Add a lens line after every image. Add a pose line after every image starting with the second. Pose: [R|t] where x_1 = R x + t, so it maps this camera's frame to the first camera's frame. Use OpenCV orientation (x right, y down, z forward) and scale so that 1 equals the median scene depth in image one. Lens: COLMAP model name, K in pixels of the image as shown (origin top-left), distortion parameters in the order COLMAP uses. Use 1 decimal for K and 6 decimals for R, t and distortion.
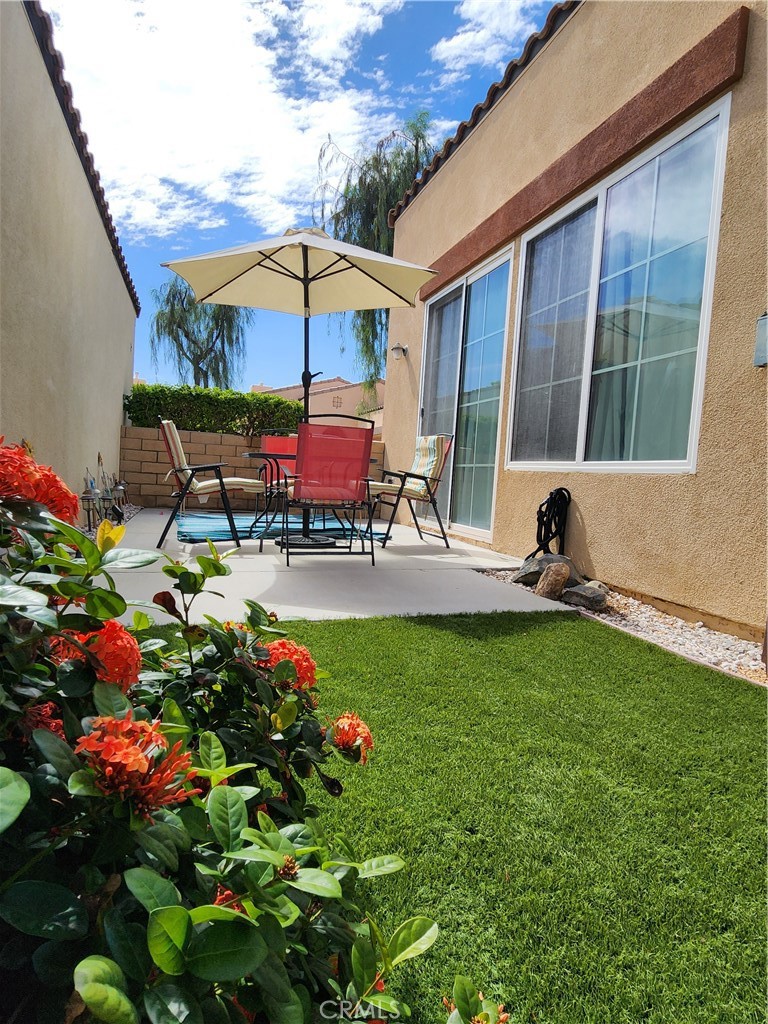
lens RADIAL K [[569.8, 0, 379.8], [0, 569.8, 508.8], [0, 0, 1]] dist [-0.000597, -0.000509]
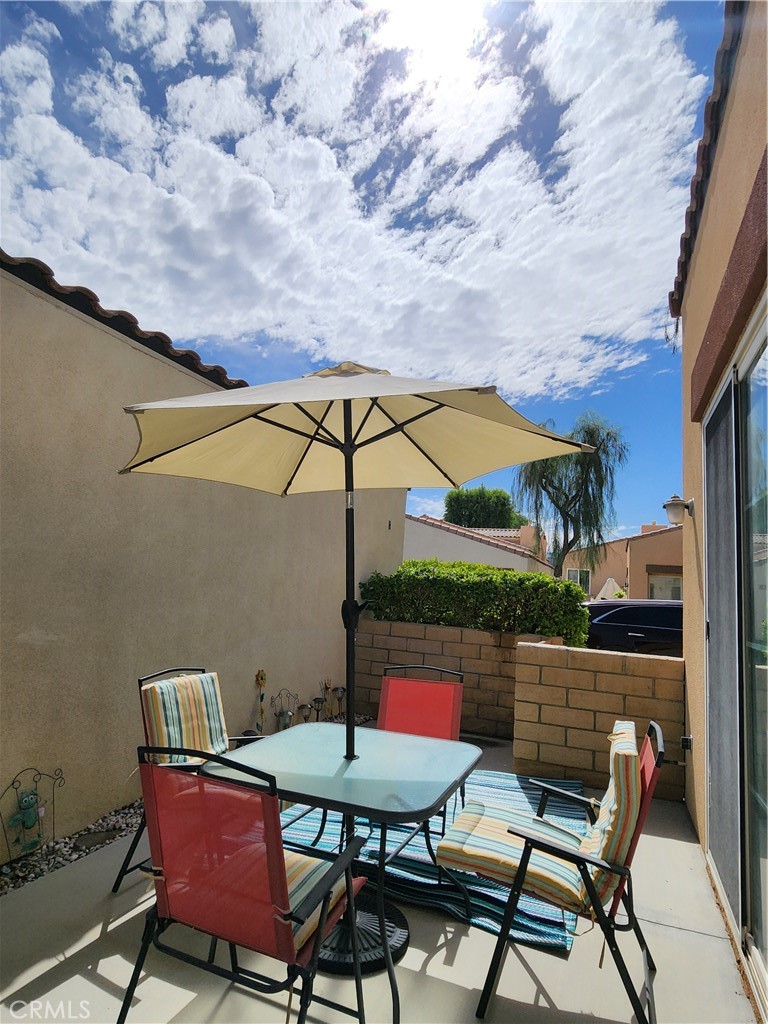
lens RADIAL K [[570.7, 0, 380.3], [0, 570.7, 513.1], [0, 0, 1]] dist [0.002481, -0.001513]
pose [[0.755015, -0.093796, -0.648964, 0.264362], [-0.054486, 0.977319, -0.204643, -0.208201], [0.653440, 0.189868, 0.732780, 0.580212]]
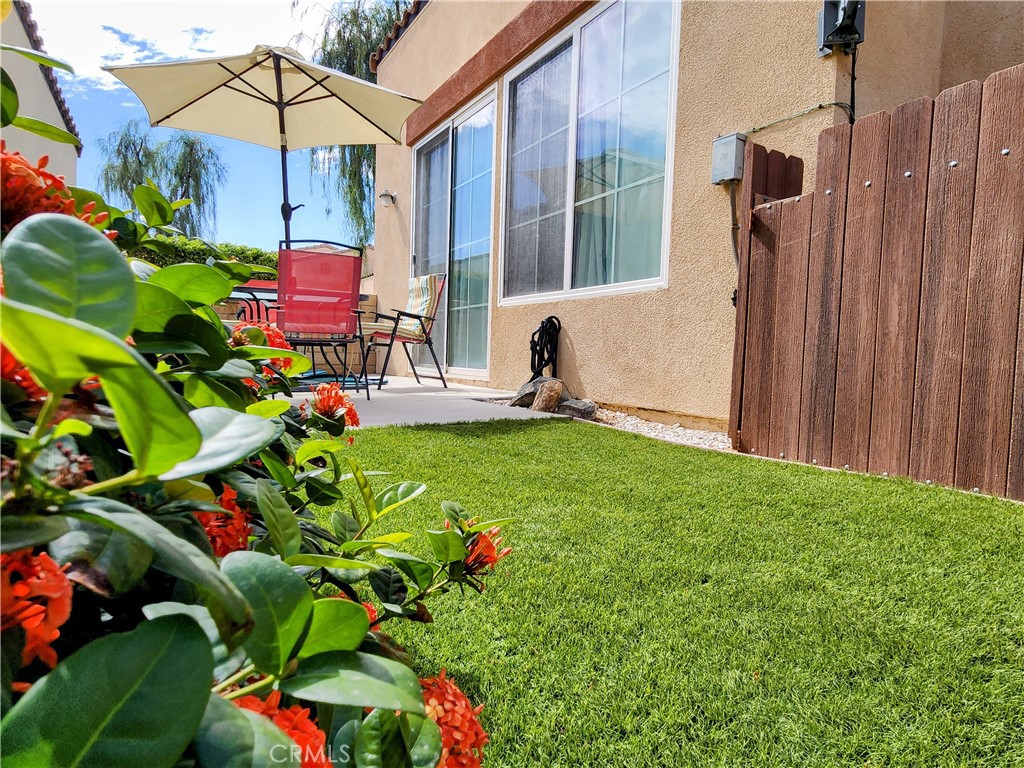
lens RADIAL K [[569.8, 0, 512.0], [0, 569.8, 384.0], [0, 0, 1]] dist [-0.000597, -0.000509]
pose [[0.972050, -0.045369, 0.230348, 0.003088], [0.044377, 0.998970, 0.009490, 0.061353], [-0.230541, 0.000997, 0.973062, 0.005117]]
